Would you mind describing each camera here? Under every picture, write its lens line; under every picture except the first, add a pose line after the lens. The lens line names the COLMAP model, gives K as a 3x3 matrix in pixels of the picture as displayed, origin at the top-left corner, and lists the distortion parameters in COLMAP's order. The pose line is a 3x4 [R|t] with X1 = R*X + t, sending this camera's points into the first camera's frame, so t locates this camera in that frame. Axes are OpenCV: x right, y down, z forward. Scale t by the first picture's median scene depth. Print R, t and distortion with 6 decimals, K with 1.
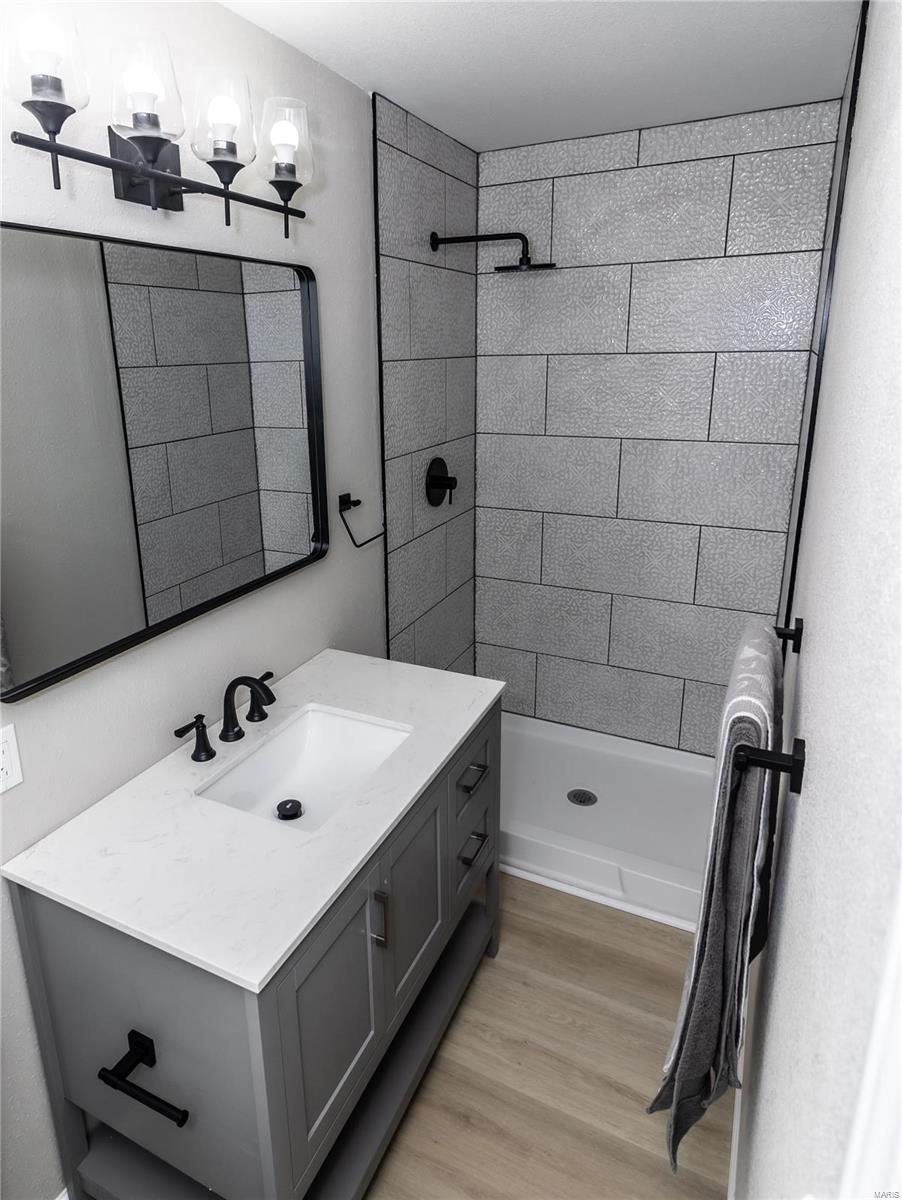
lens RADIAL K [[835.5, 0, 448.0], [0, 835.5, 600.4], [0, 0, 1]] dist [0.000247, -0.001787]
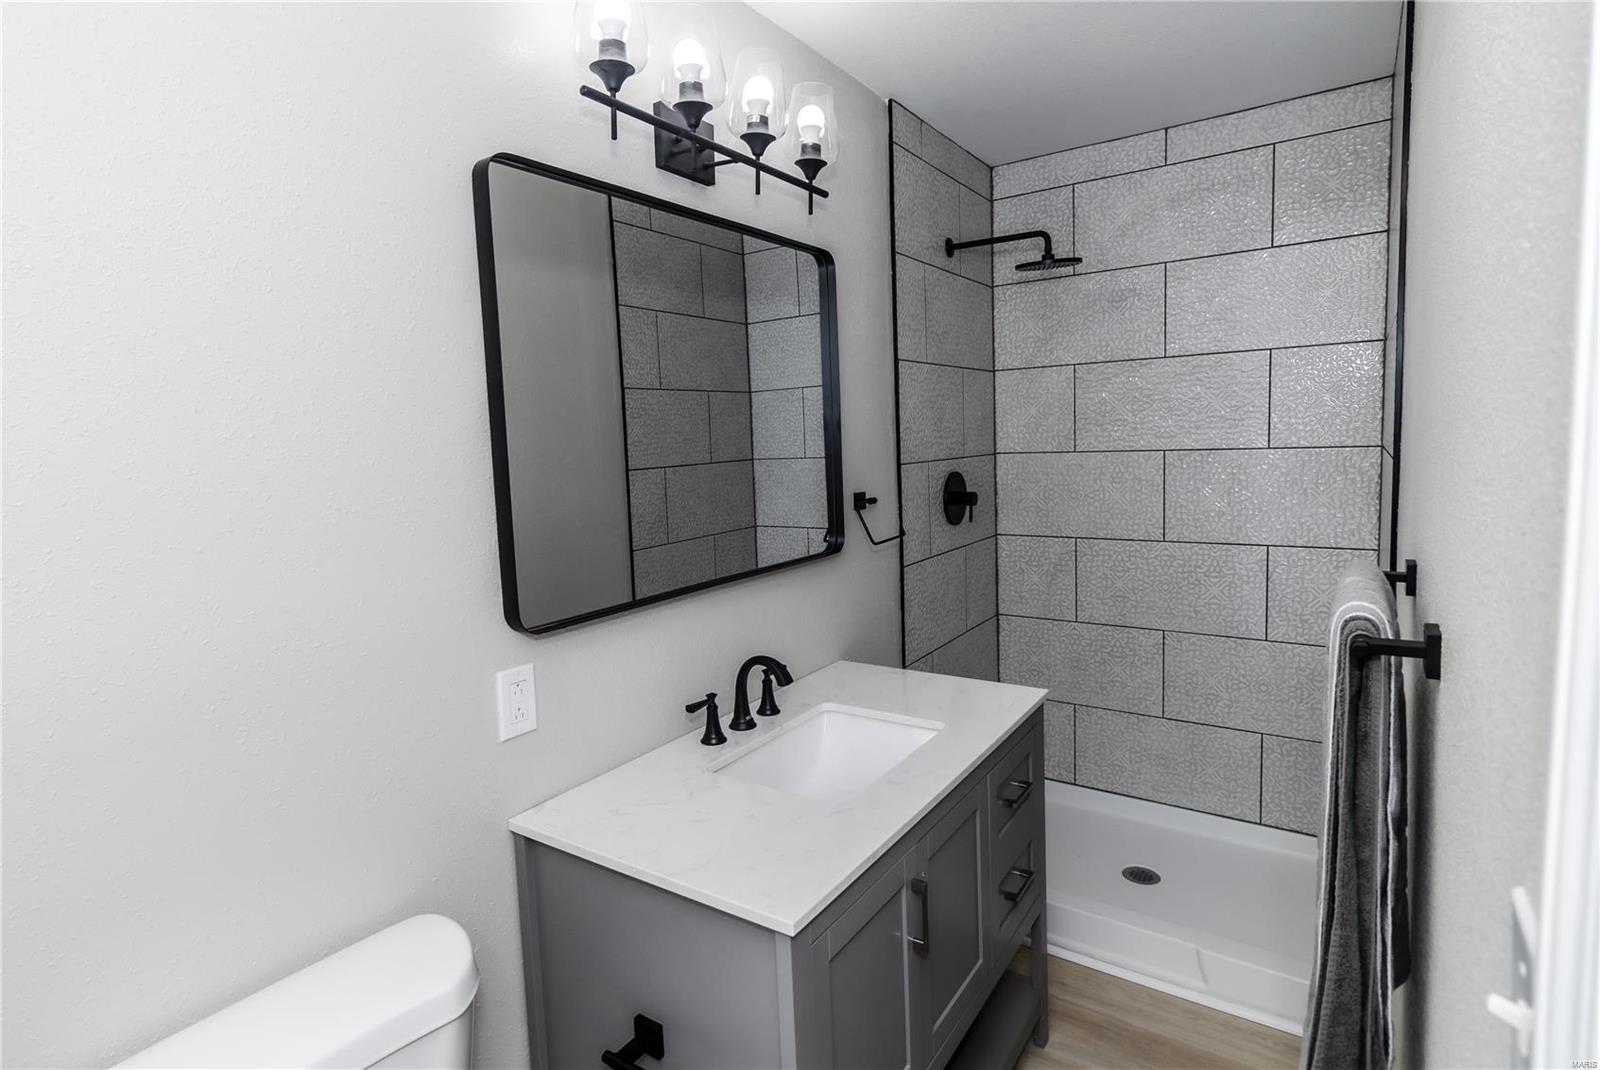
lens RADIAL K [[958.8, 0, 805.2], [0, 958.8, 534.3], [0, 0, 1]] dist [0.000175, -0.001055]
pose [[0.989533, -0.015823, -0.143435, -0.029750], [-0.012857, 0.980350, -0.196845, 0.119294], [0.143732, 0.196629, 0.969886, -0.024828]]
